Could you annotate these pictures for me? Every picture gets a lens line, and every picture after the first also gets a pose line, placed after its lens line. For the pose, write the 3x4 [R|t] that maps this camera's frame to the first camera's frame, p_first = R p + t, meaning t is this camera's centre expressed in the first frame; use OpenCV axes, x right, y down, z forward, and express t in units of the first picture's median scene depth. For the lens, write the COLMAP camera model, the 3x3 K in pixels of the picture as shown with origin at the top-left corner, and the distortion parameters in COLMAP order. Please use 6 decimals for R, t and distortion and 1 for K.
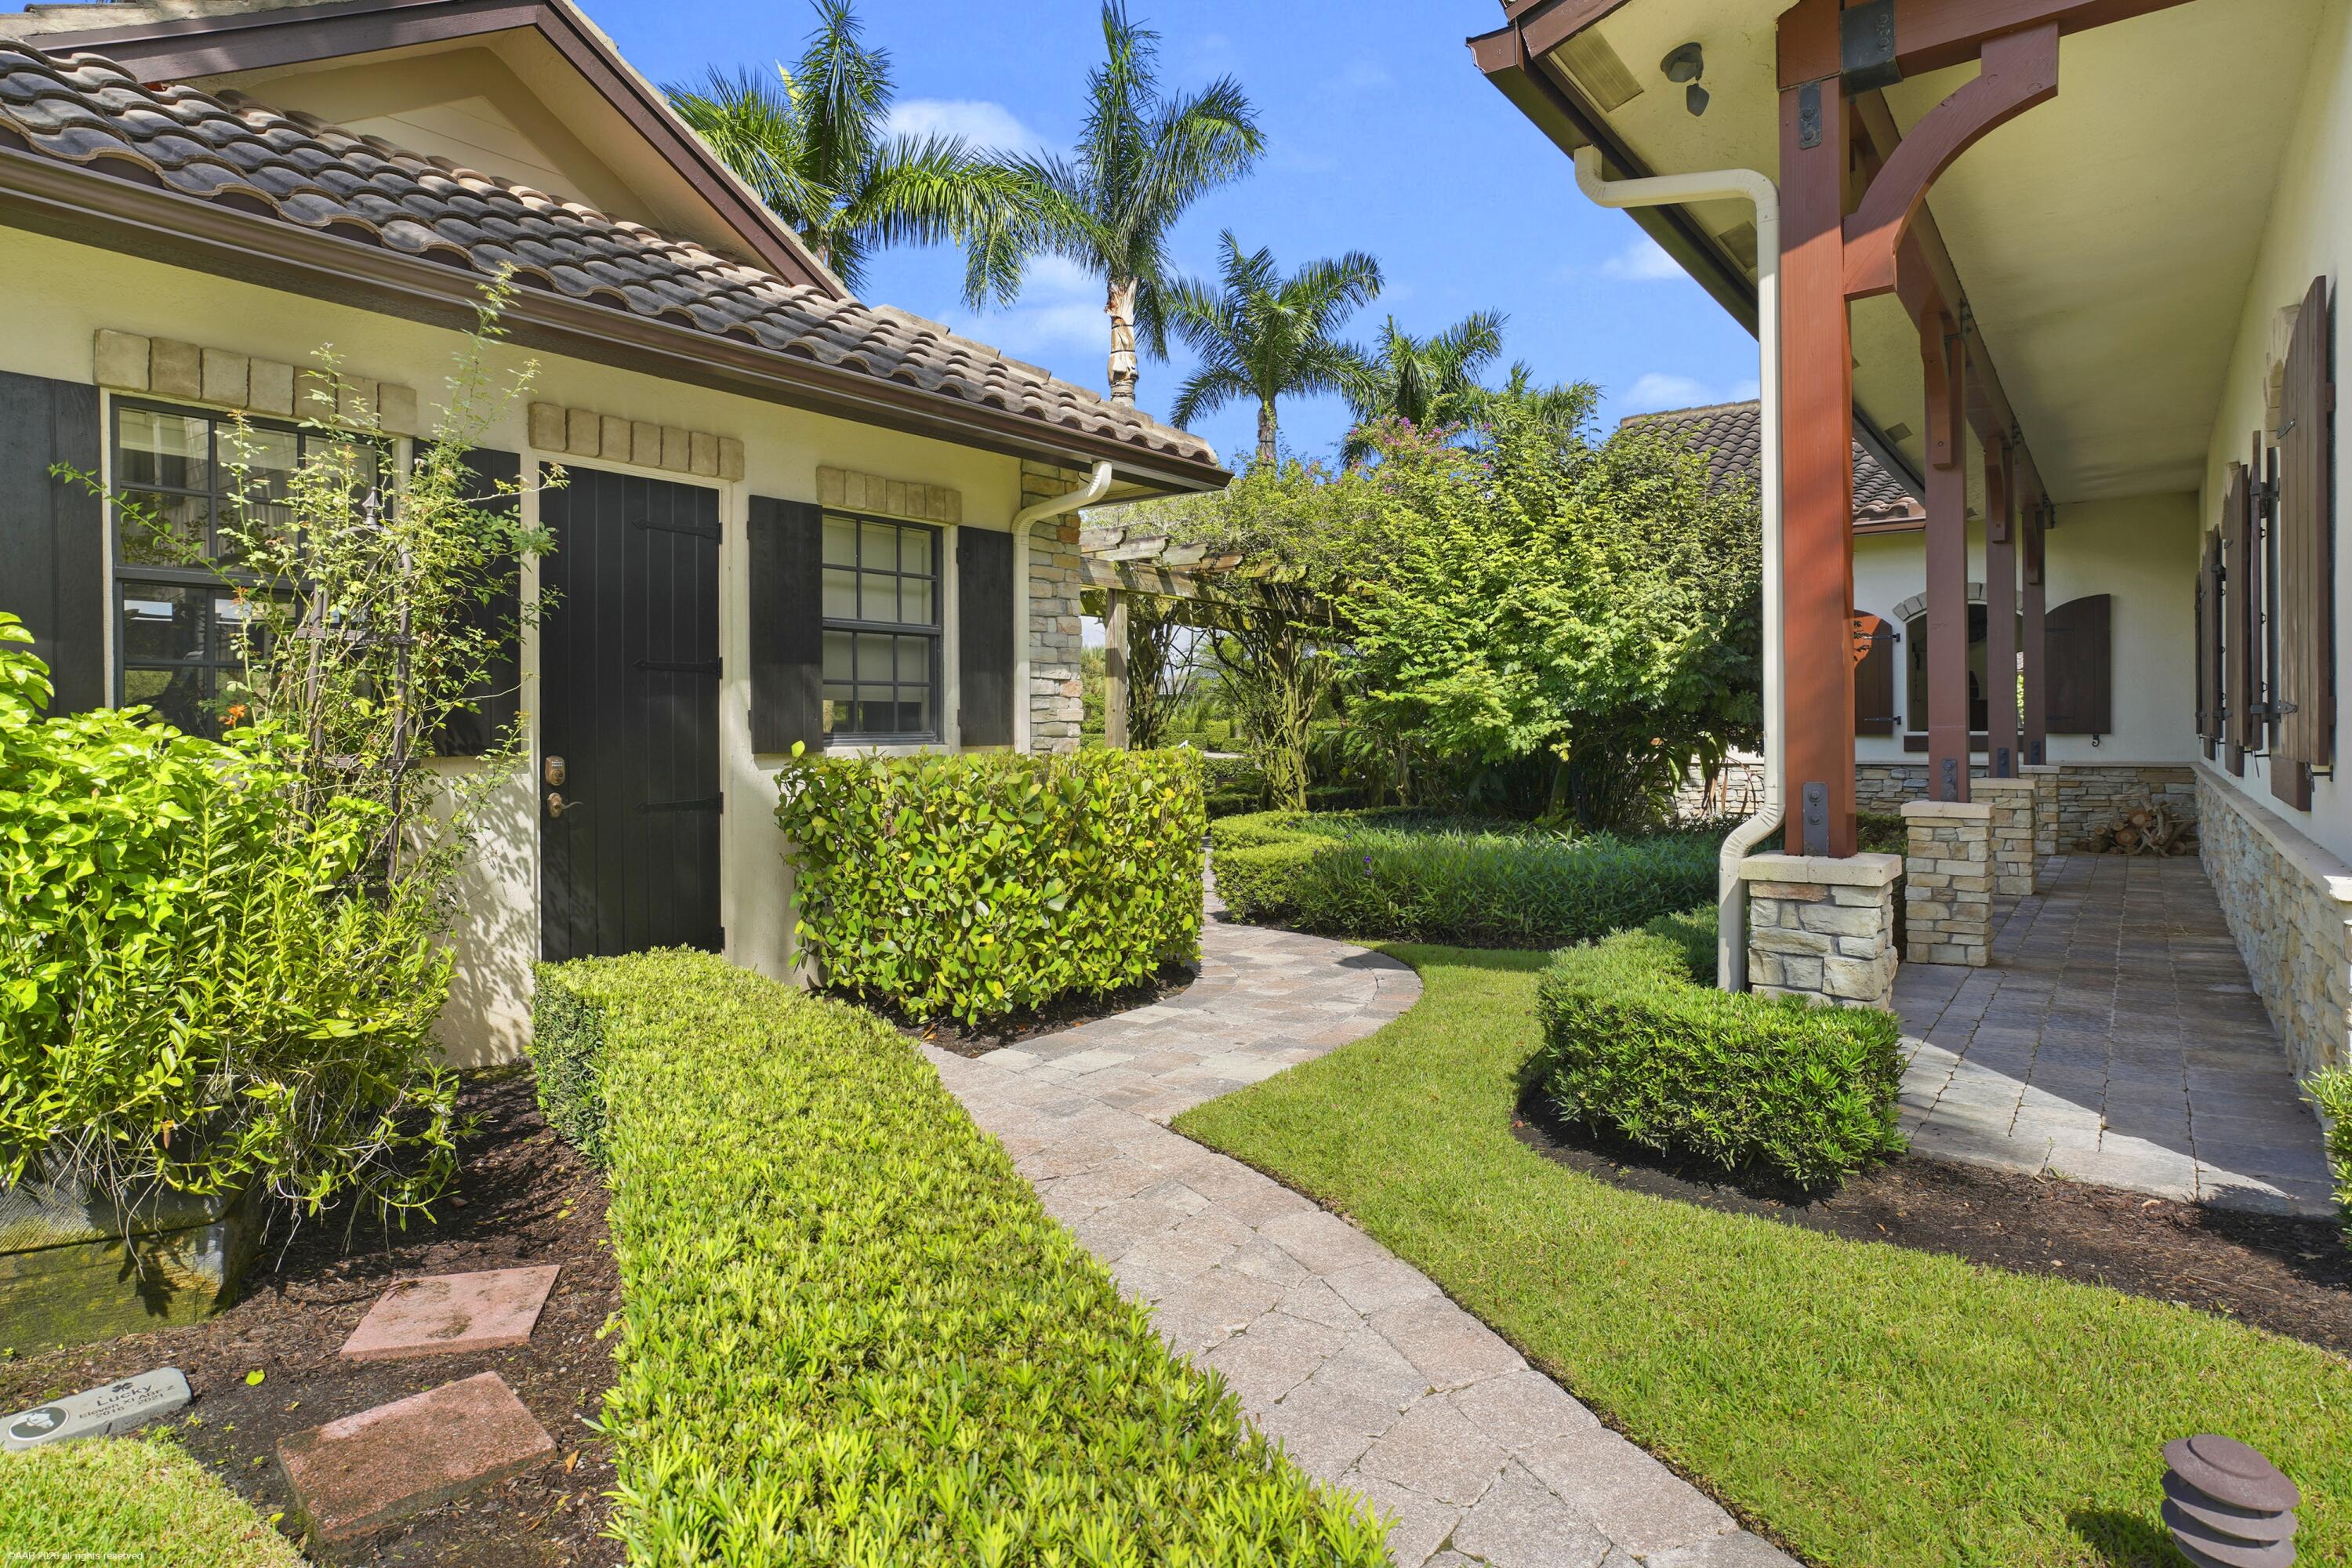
lens RADIAL K [[1340.4, 0, 1167.0], [0, 1340.4, 725.3], [0, 0, 1]] dist [-0.034737, 0.030716]
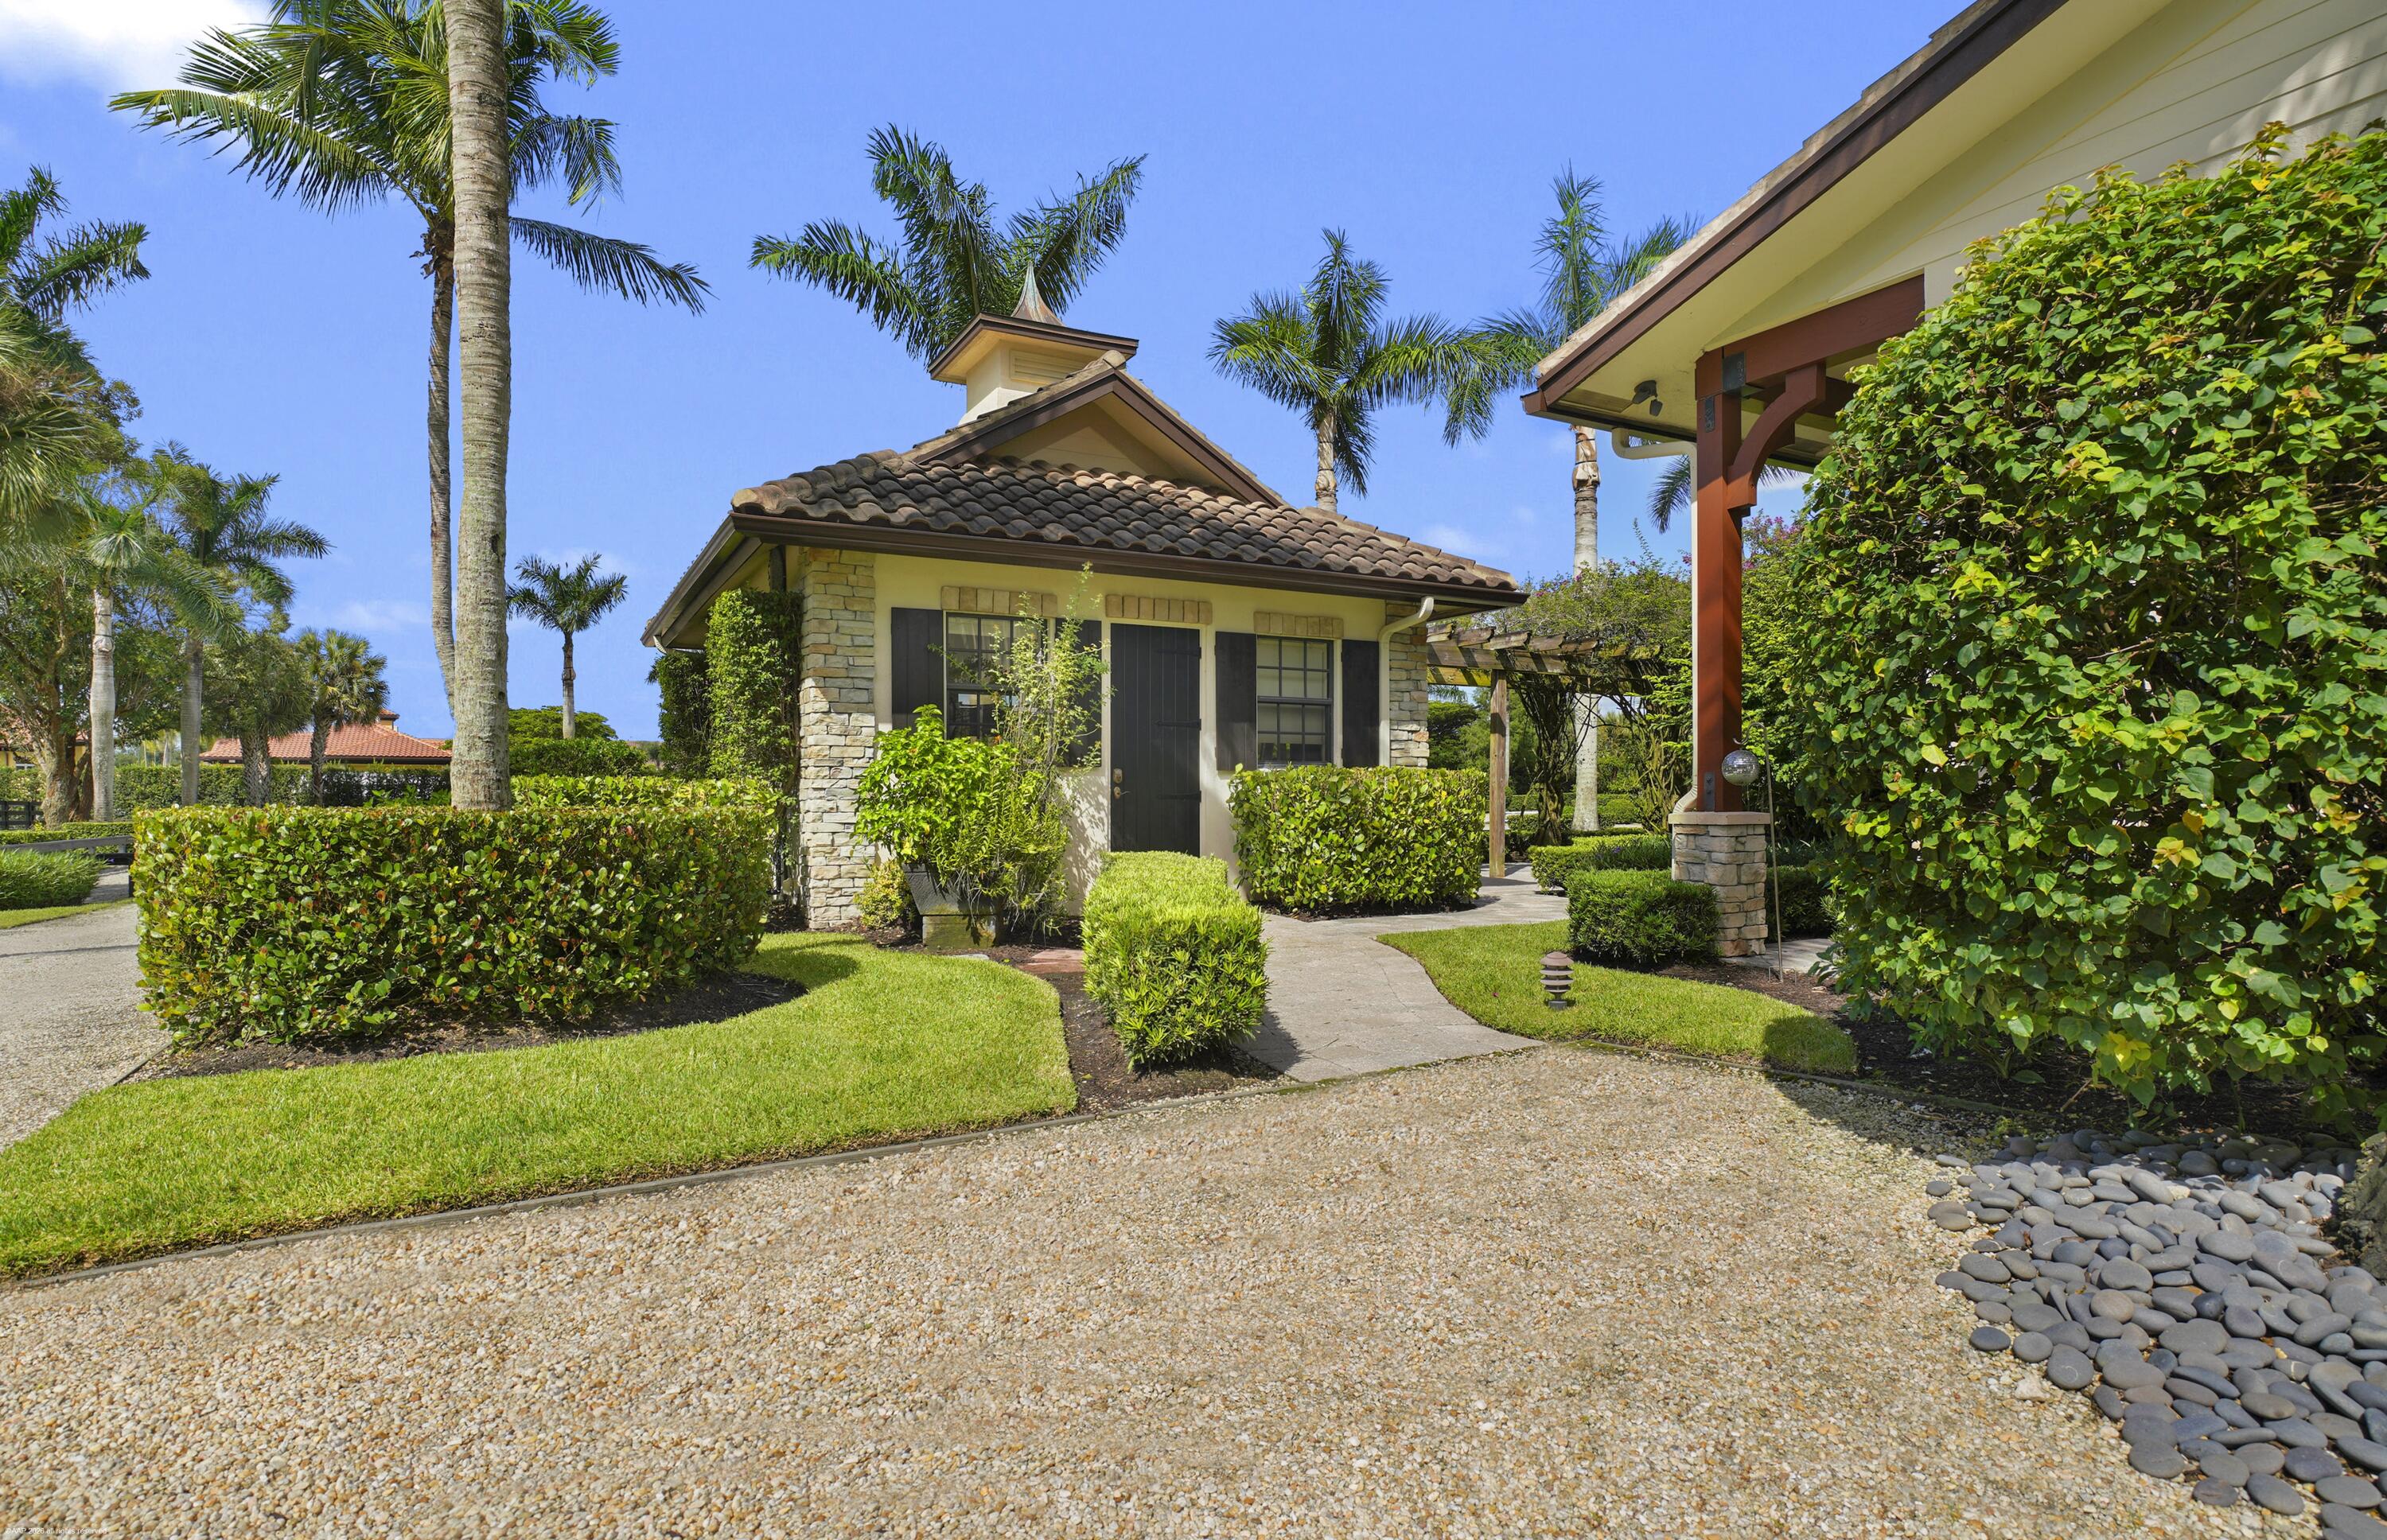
lens RADIAL K [[1152.5, 0, 1193.5], [0, 1152.5, 770.0], [0, 0, 1]] dist [-0.002194, -0.000072]
pose [[0.922671, -0.000608, -0.385589, 0.280232], [-0.003938, 0.999932, -0.011000, 0.038552], [0.385569, 0.011668, 0.922605, -0.494397]]
